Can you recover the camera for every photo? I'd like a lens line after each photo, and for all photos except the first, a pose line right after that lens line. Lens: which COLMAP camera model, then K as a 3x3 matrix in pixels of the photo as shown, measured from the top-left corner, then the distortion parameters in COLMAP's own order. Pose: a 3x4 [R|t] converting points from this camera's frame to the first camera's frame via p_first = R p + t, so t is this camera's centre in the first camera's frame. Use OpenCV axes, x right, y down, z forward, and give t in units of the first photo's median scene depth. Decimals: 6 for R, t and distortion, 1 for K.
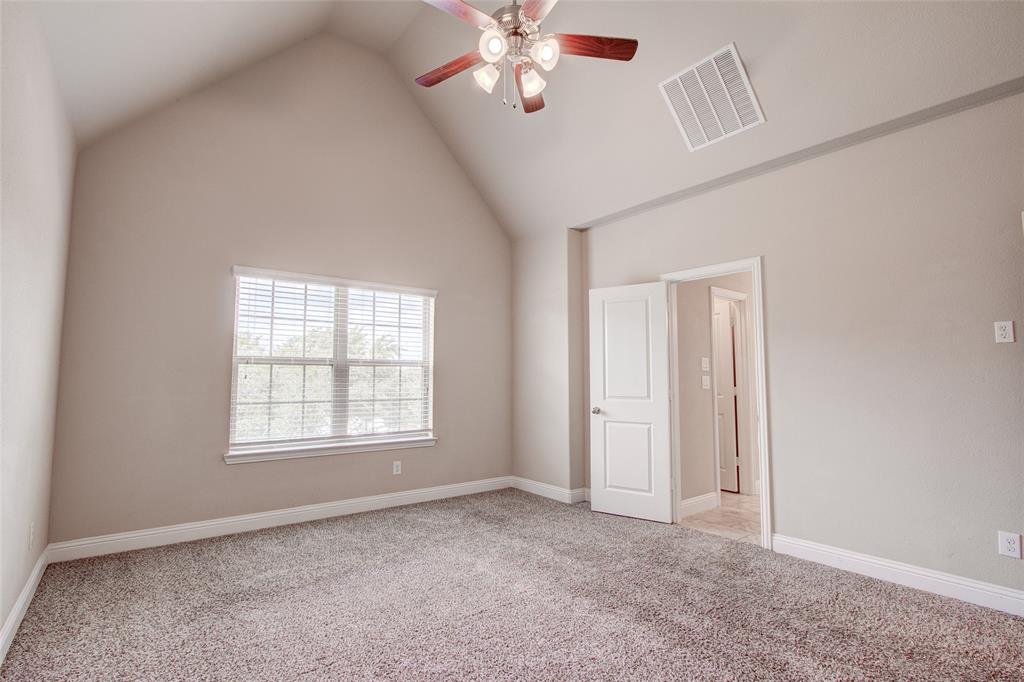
lens RADIAL K [[497.0, 0, 501.1], [0, 497.0, 337.6], [0, 0, 1]] dist [-0.017408, 0.000304]
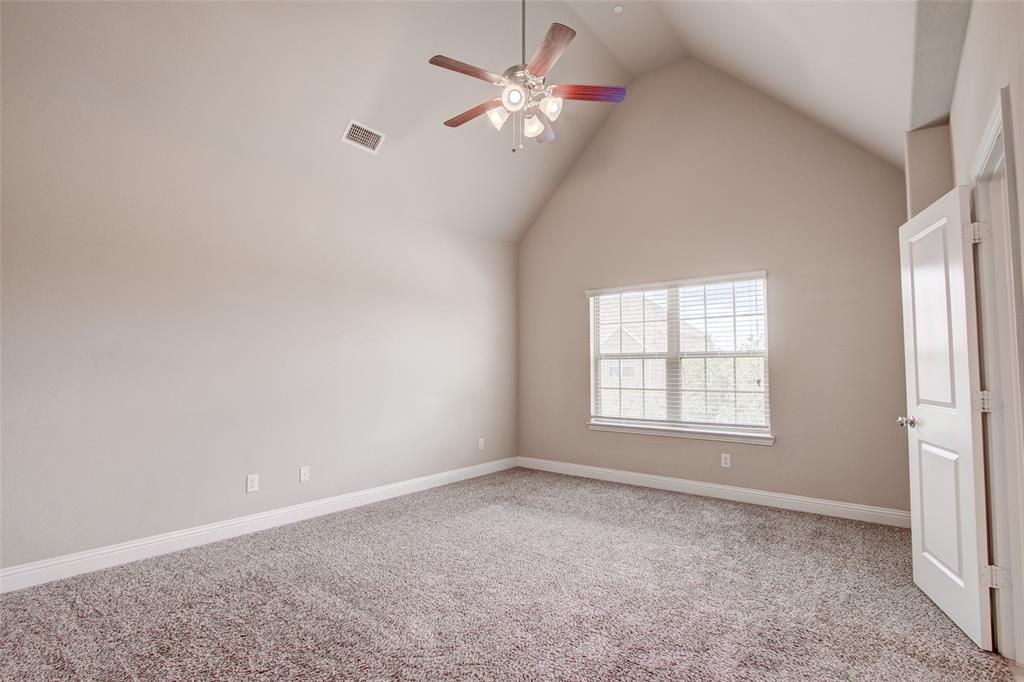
lens RADIAL K [[497.0, 0, 501.1], [0, 497.0, 337.6], [0, 0, 1]] dist [-0.017408, 0.000304]
pose [[0.208370, -0.062693, -0.976039, 0.695236], [0.081886, 0.995558, -0.046465, 0.029674], [0.974616, -0.070242, 0.212578, 0.386074]]
